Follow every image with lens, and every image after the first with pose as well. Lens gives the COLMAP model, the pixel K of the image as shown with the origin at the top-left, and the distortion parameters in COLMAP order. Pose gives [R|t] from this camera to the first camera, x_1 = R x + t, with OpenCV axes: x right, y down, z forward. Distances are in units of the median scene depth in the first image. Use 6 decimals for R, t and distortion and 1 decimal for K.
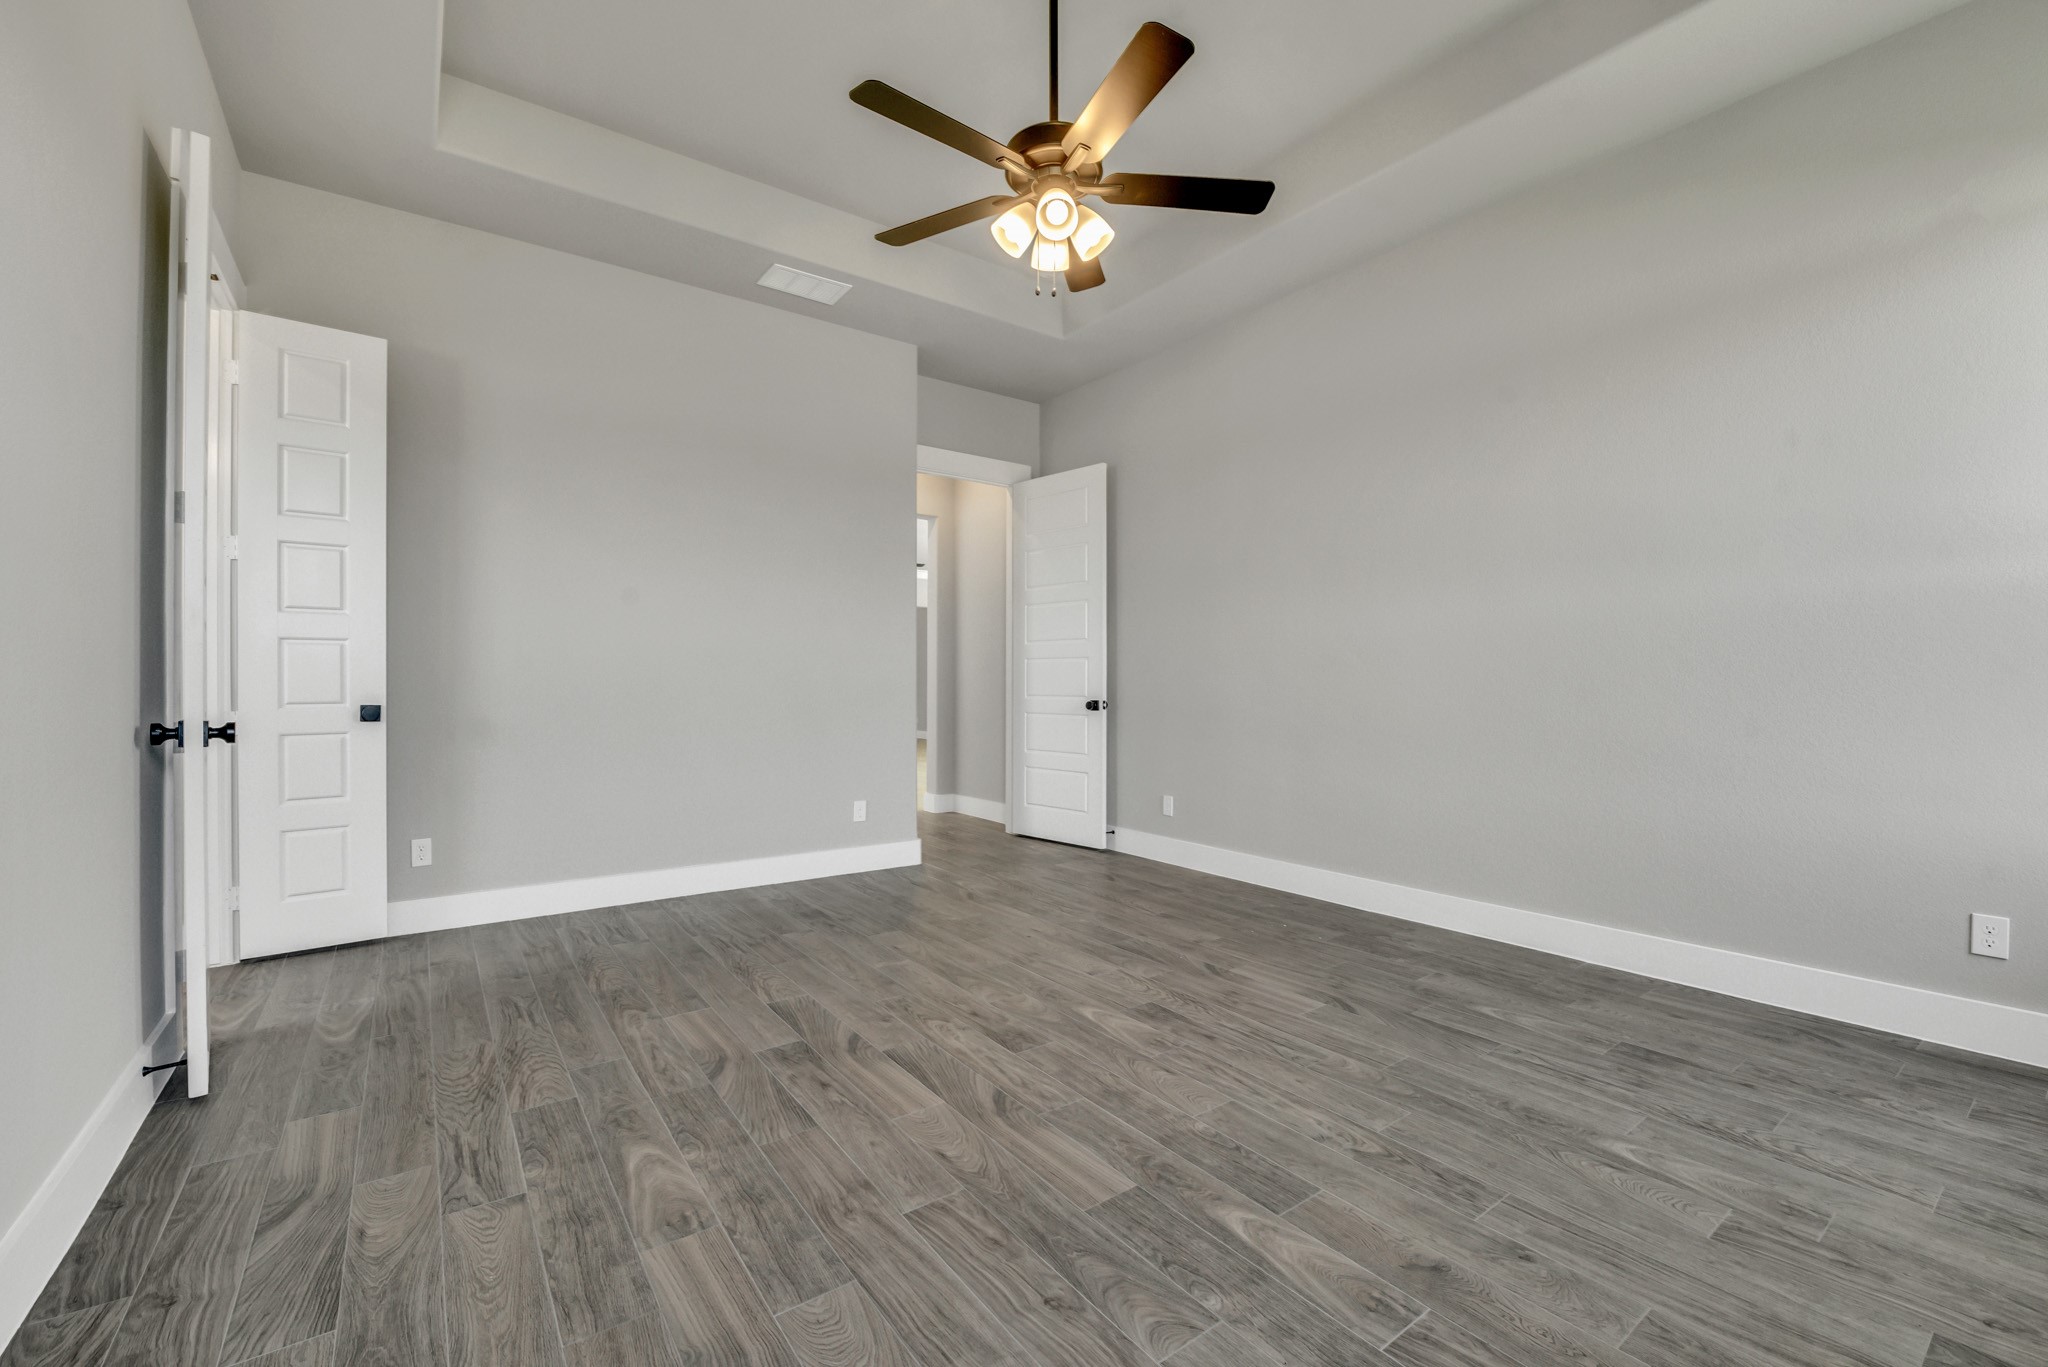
lens RADIAL K [[834.2, 0, 1024.0], [0, 834.2, 683.5], [0, 0, 1]] dist [-0.014570, -0.000589]
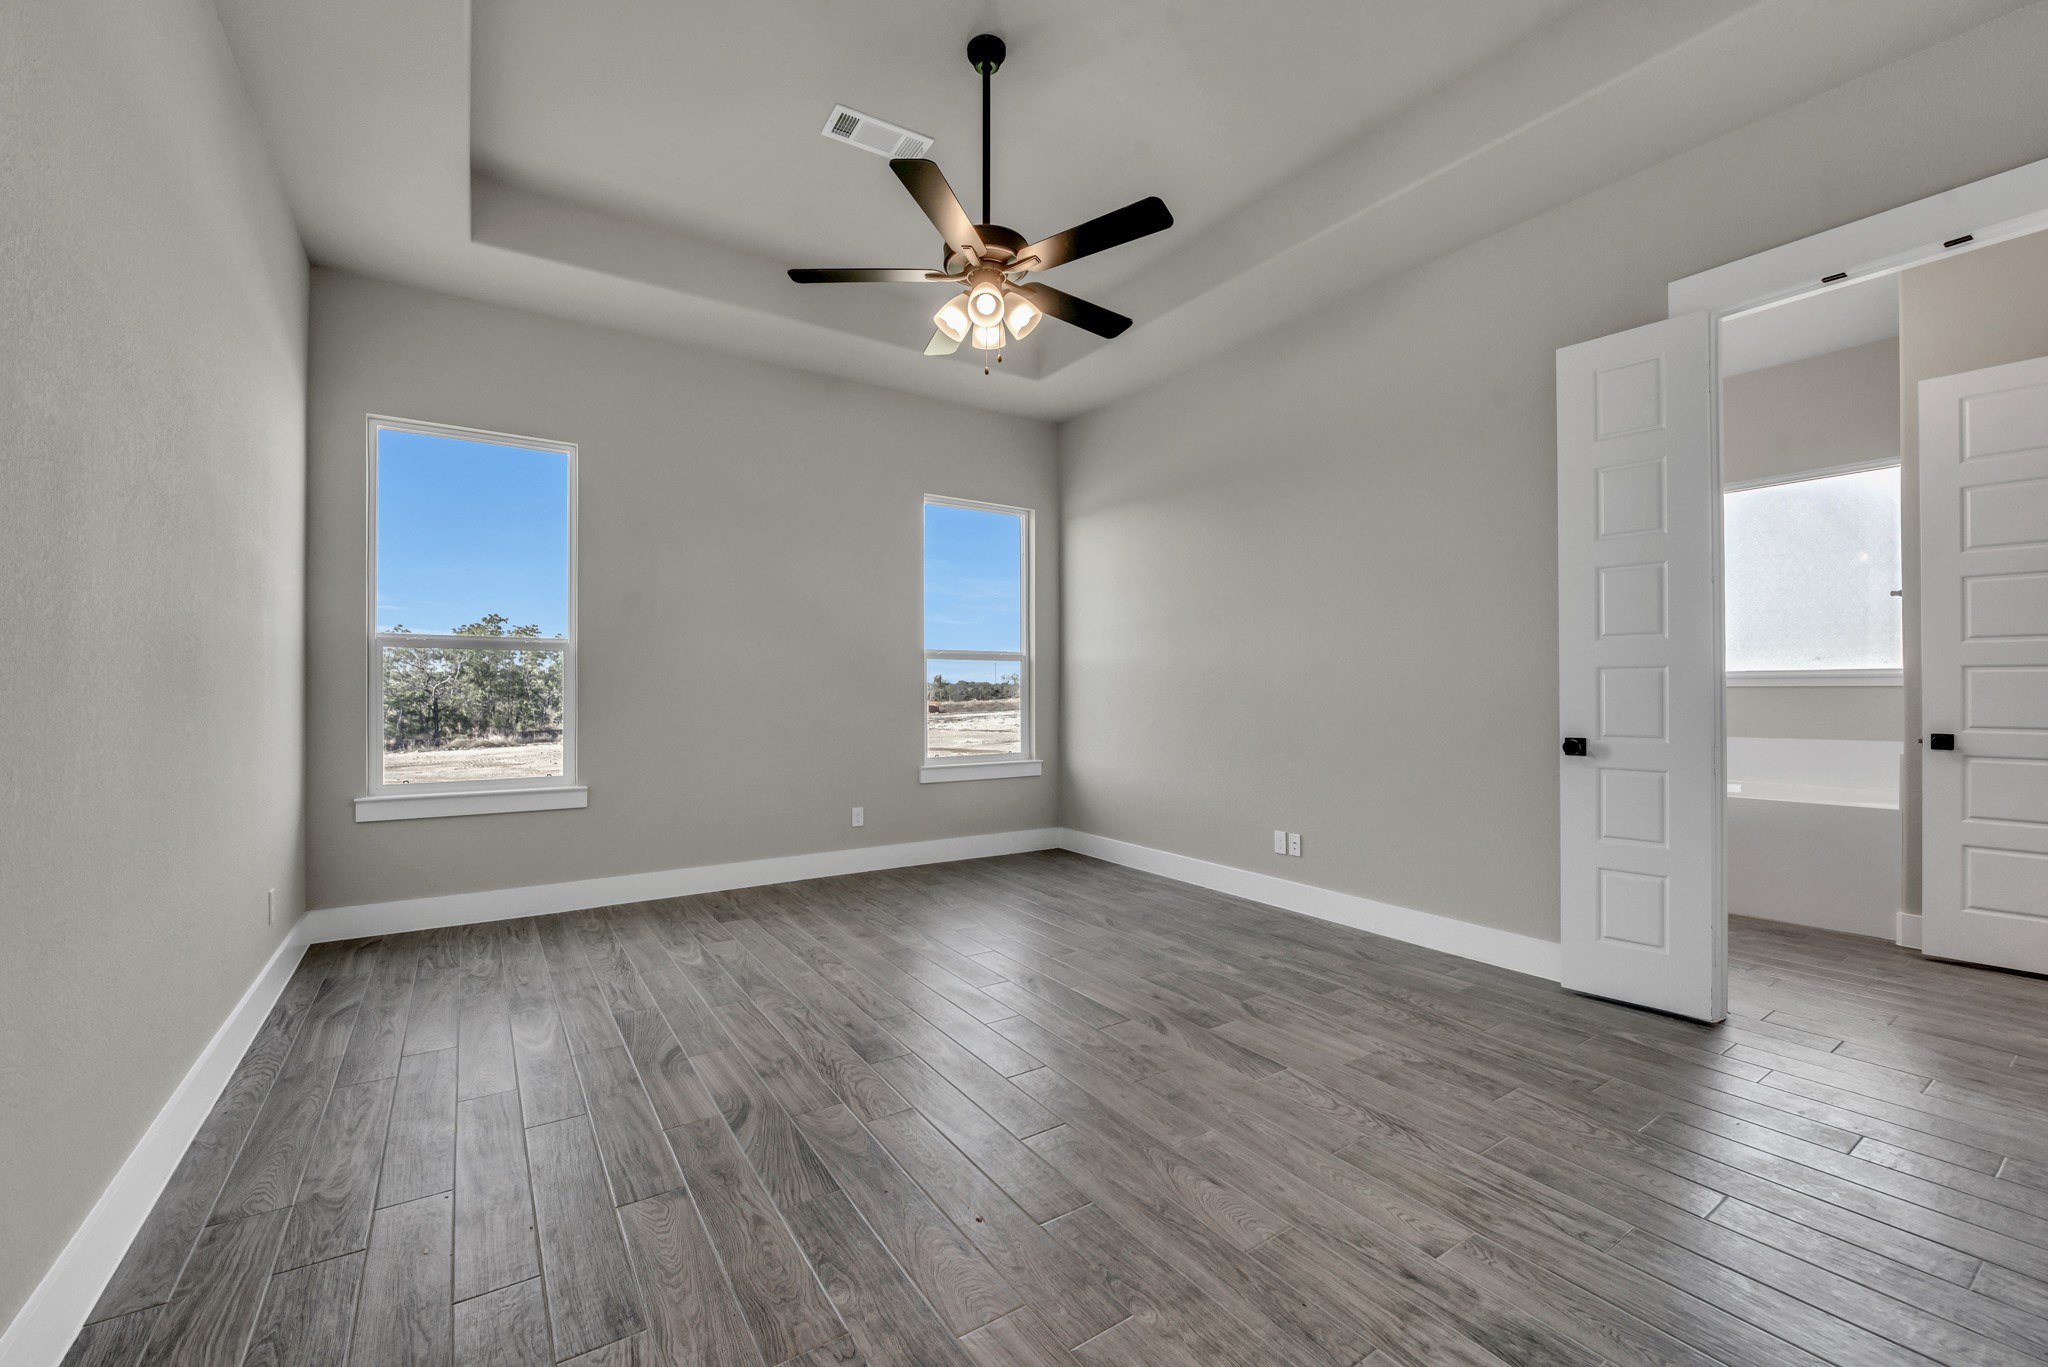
lens RADIAL K [[834.2, 0, 1024.0], [0, 834.2, 683.5], [0, 0, 1]] dist [-0.014570, -0.000589]
pose [[-0.999341, -0.001374, 0.036262, -0.057200], [-0.001471, 0.999995, -0.002658, -0.040704], [-0.036258, -0.002710, -0.999339, 2.156219]]
